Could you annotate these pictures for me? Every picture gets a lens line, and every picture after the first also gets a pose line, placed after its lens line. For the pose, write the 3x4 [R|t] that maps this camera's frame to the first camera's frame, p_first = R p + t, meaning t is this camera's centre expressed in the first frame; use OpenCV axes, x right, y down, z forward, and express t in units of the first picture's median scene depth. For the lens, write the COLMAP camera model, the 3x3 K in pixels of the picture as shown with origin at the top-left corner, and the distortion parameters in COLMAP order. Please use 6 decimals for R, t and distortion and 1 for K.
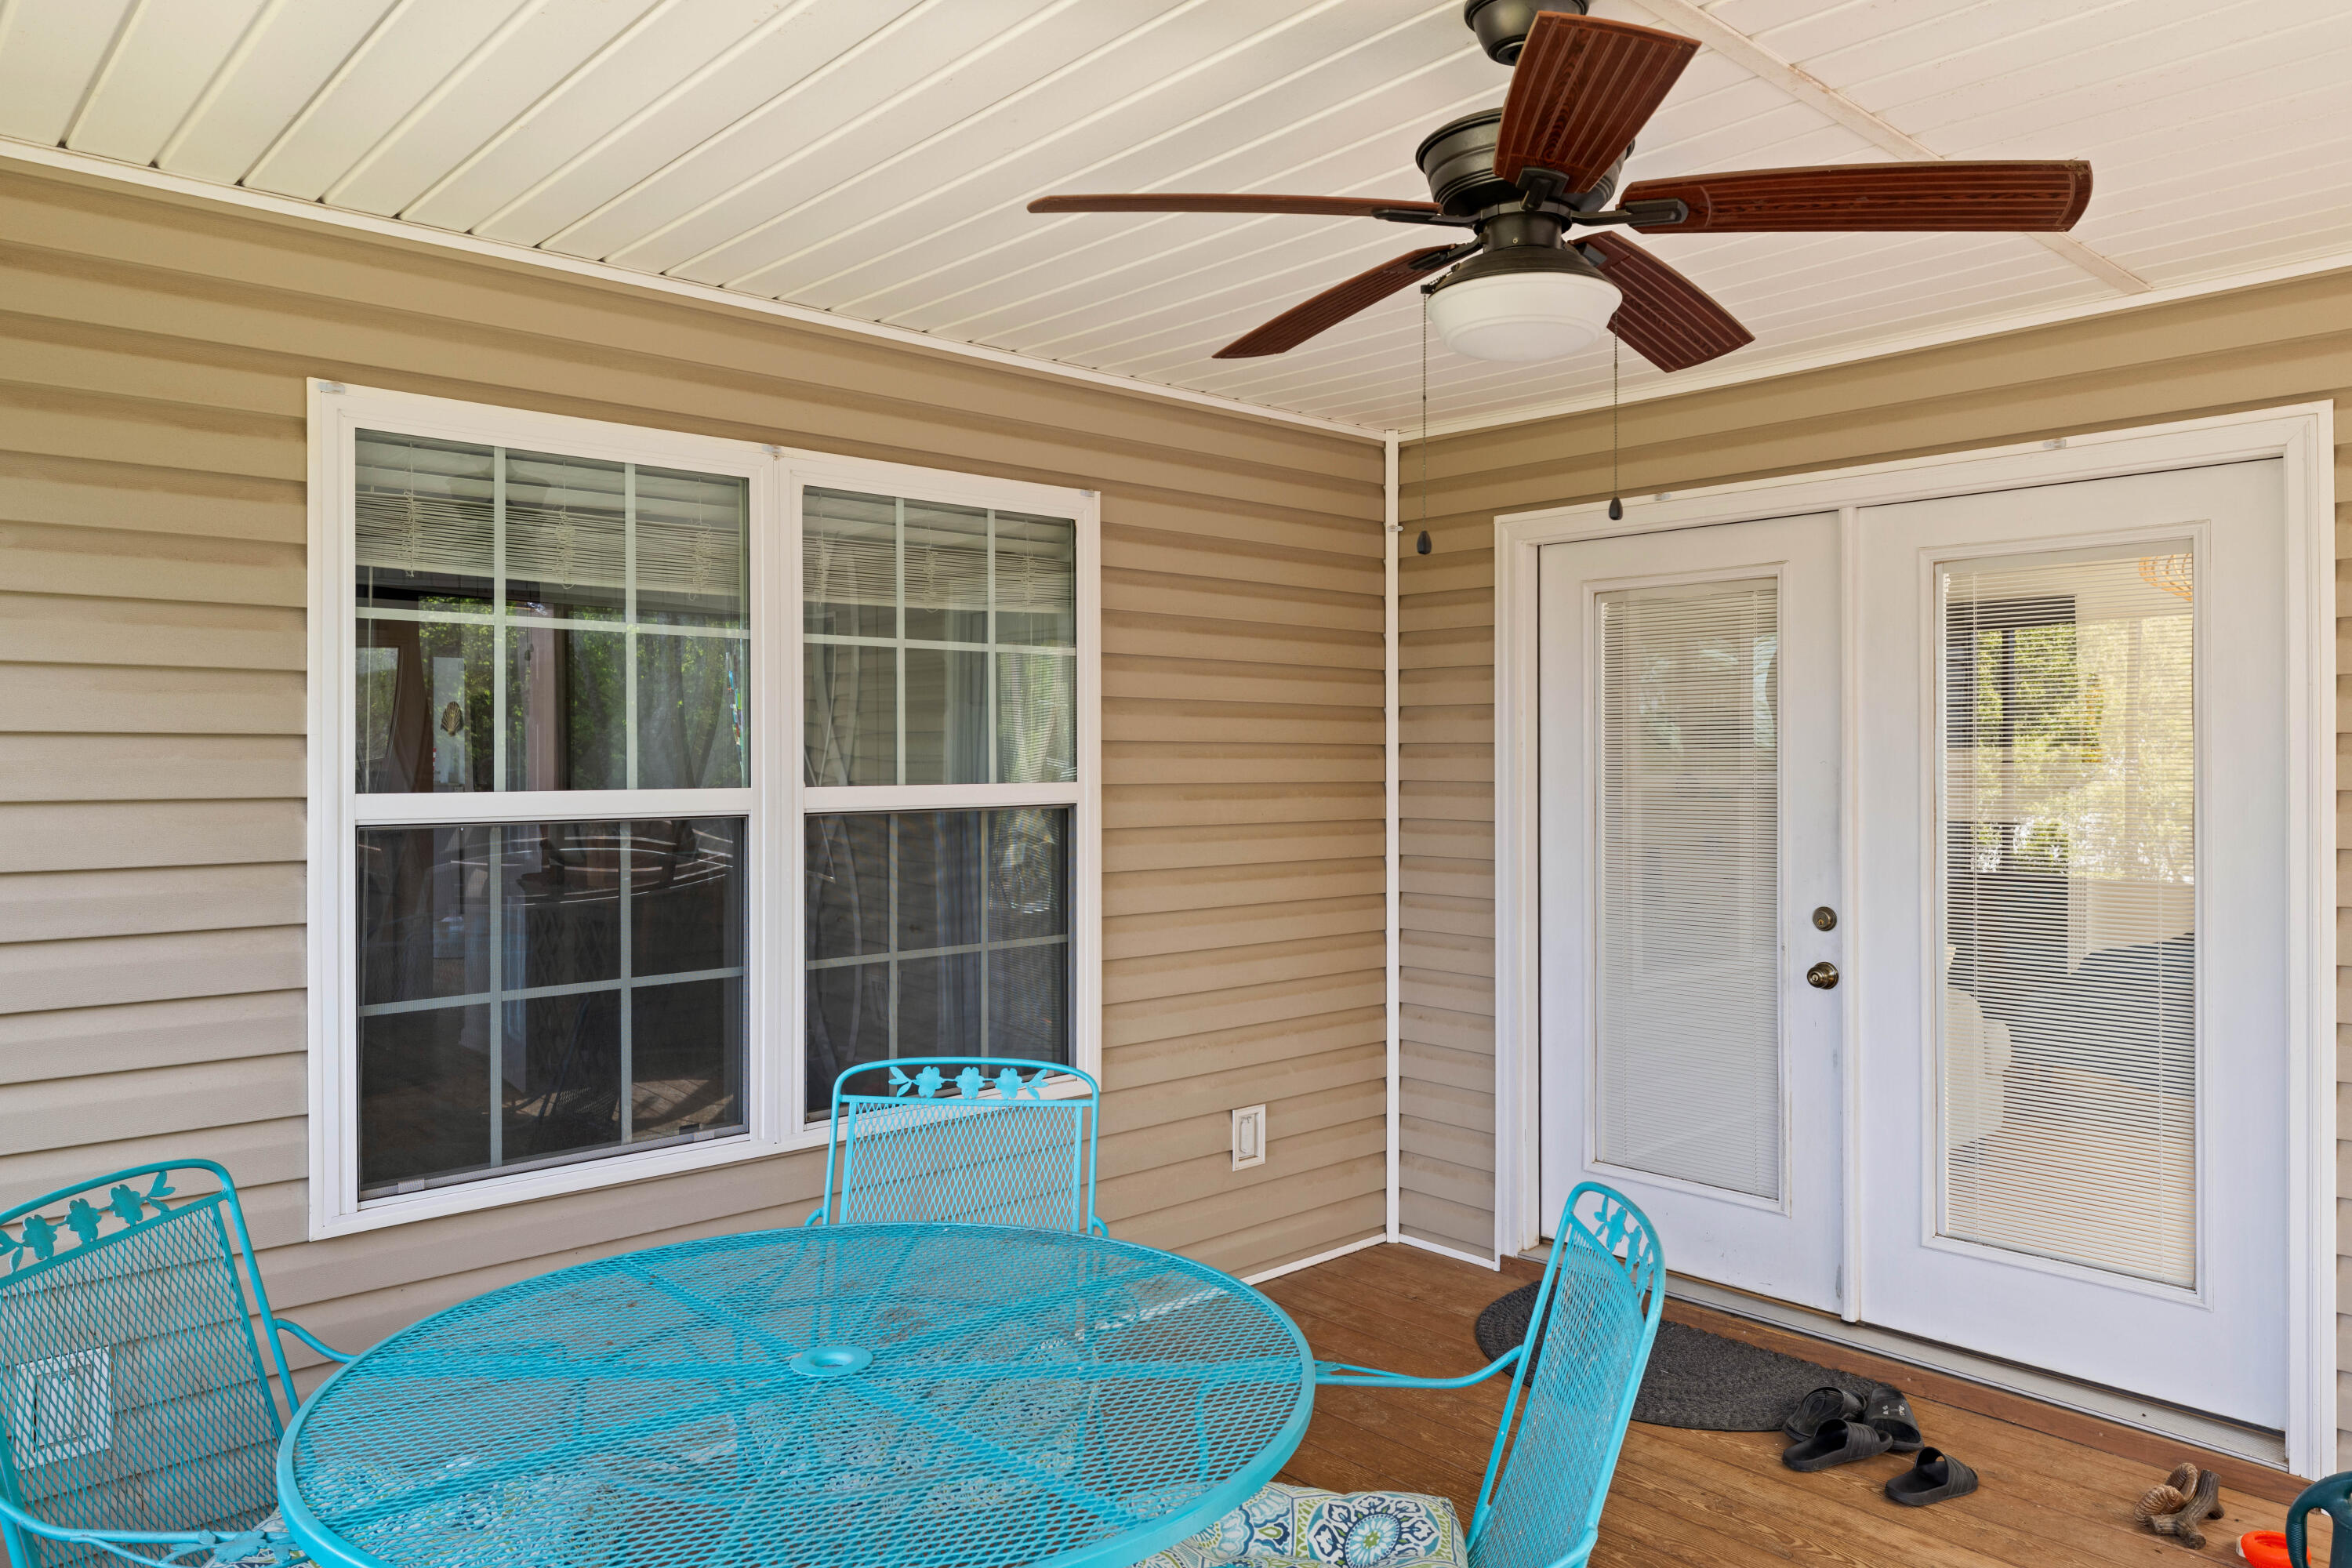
lens RADIAL K [[1575.2, 0, 1172.9], [0, 1575.2, 780.3], [0, 0, 1]] dist [-0.001284, -0.000547]
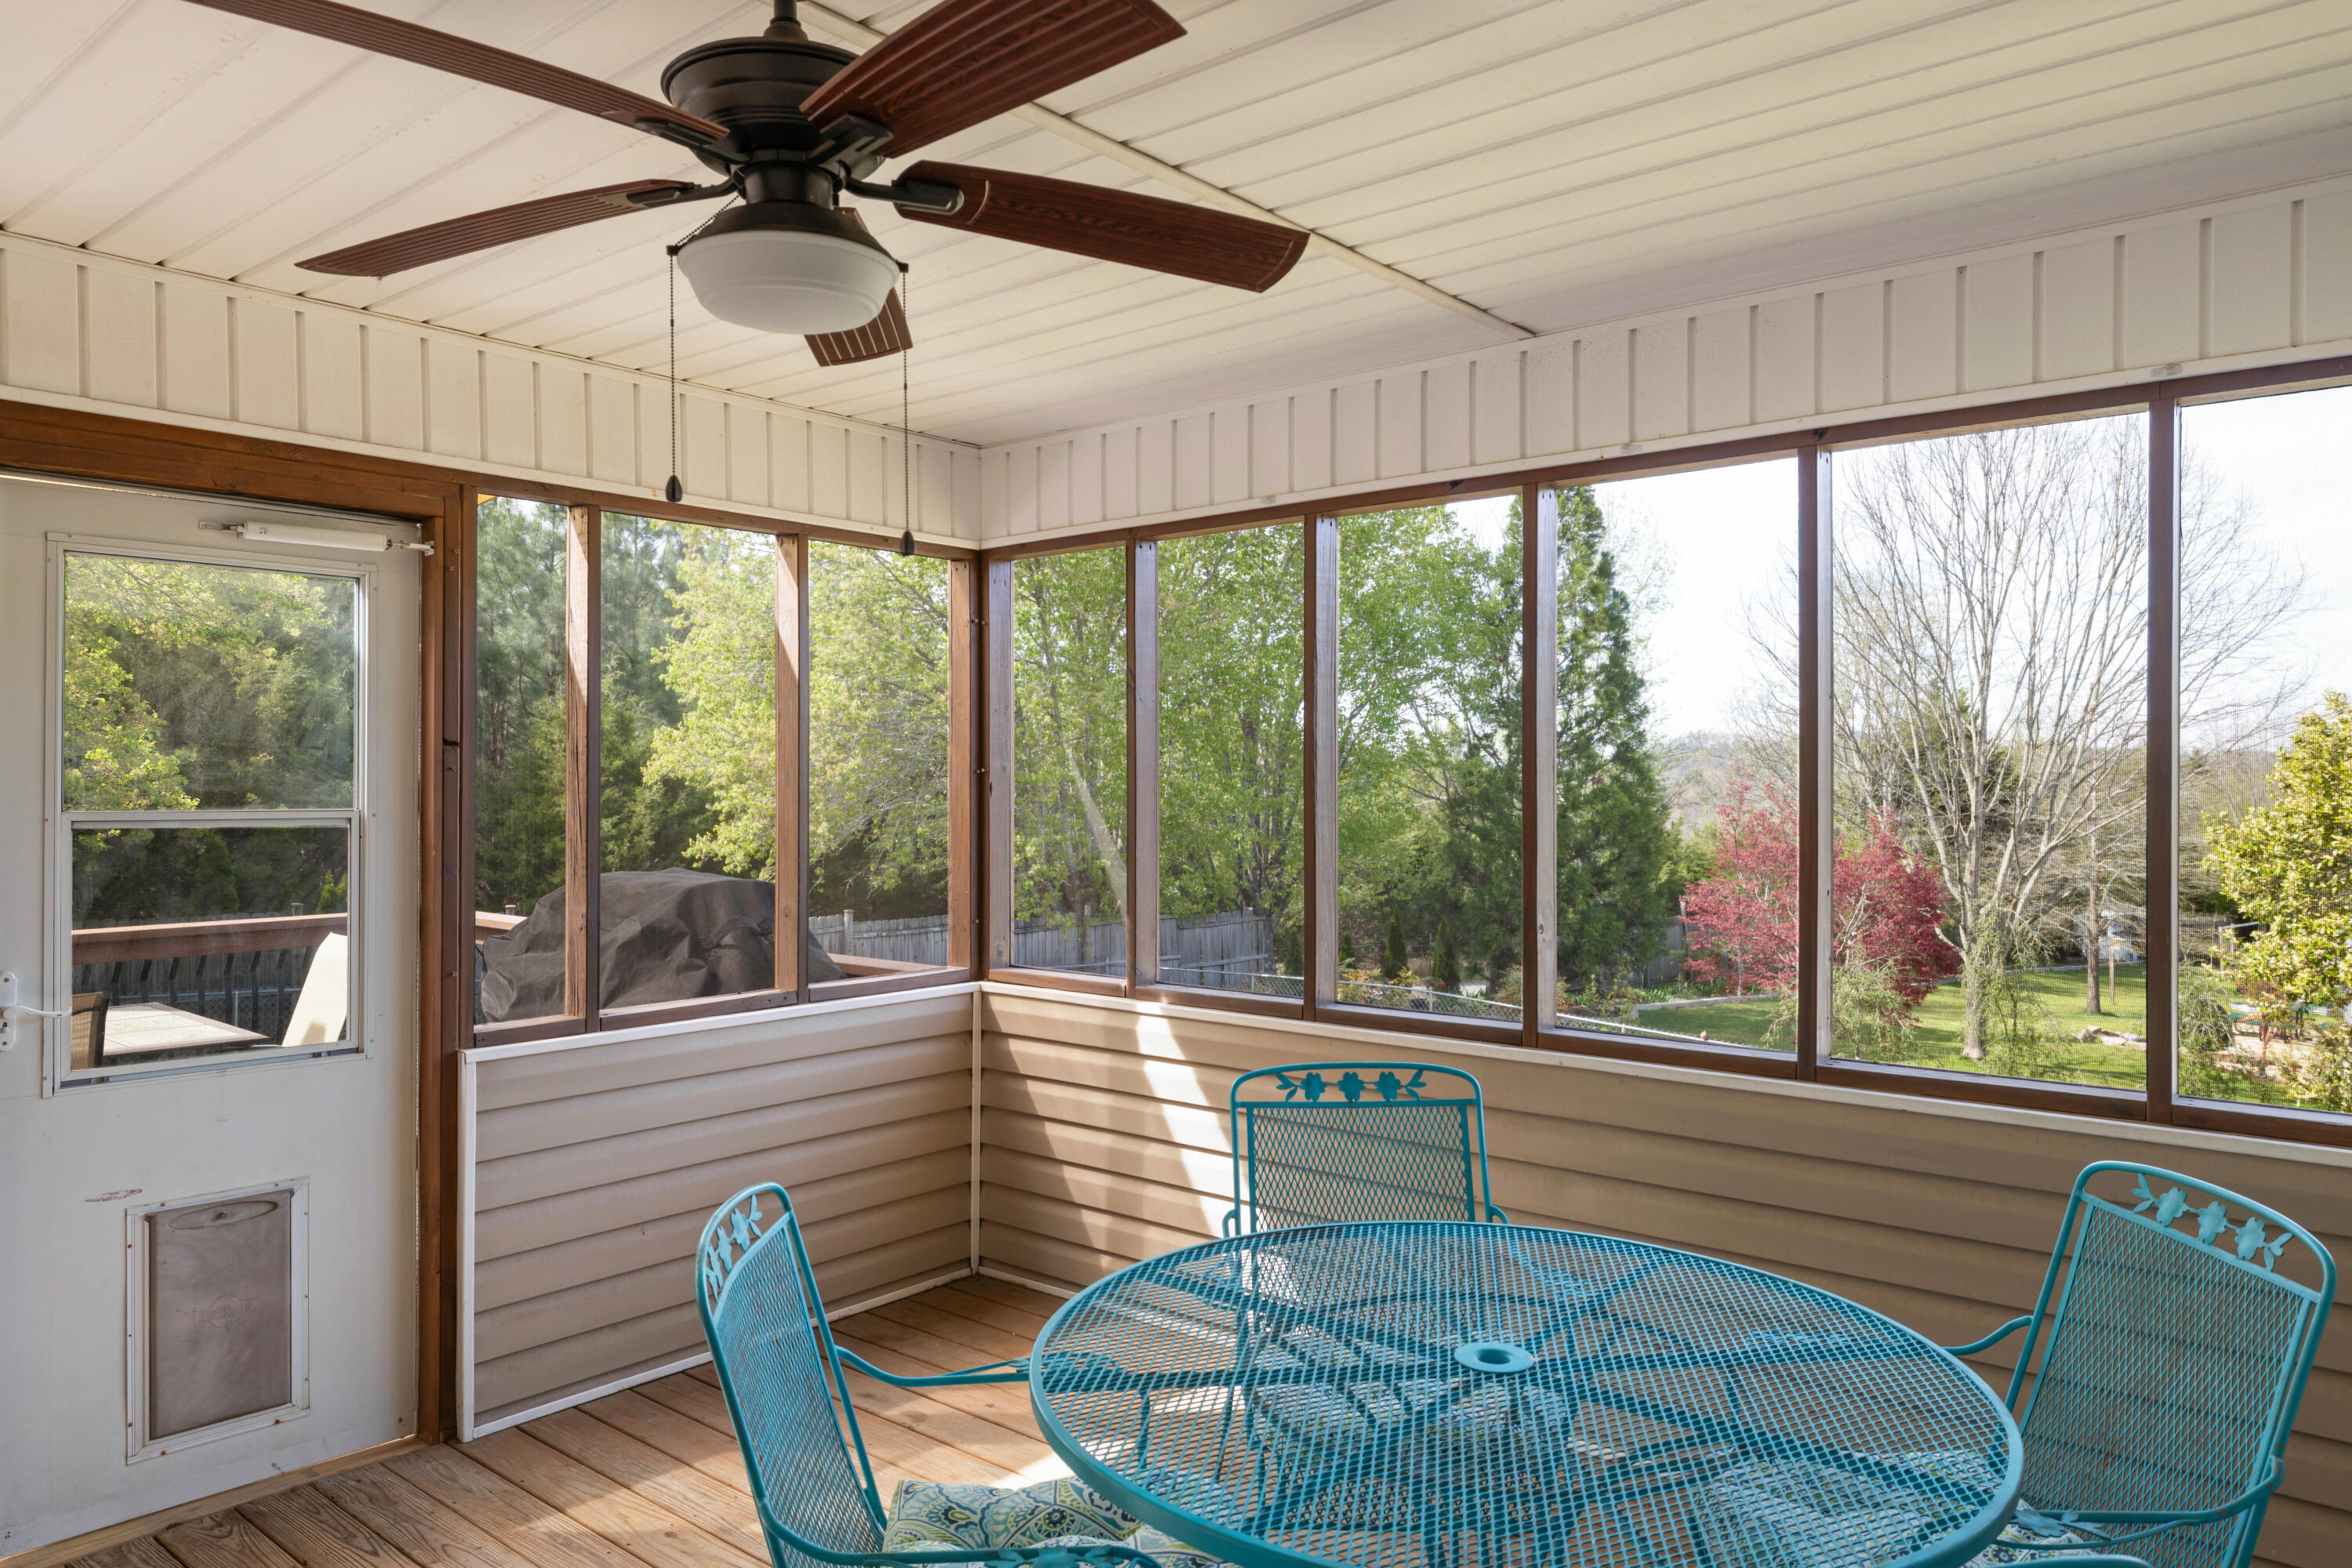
lens RADIAL K [[1575.2, 0, 1172.9], [0, 1575.2, 780.3], [0, 0, 1]] dist [-0.001284, -0.000547]
pose [[0.133965, -0.002445, -0.990983, 0.631520], [-0.009518, 0.999948, -0.003754, 0.013940], [0.990940, 0.009935, 0.133935, 0.616941]]
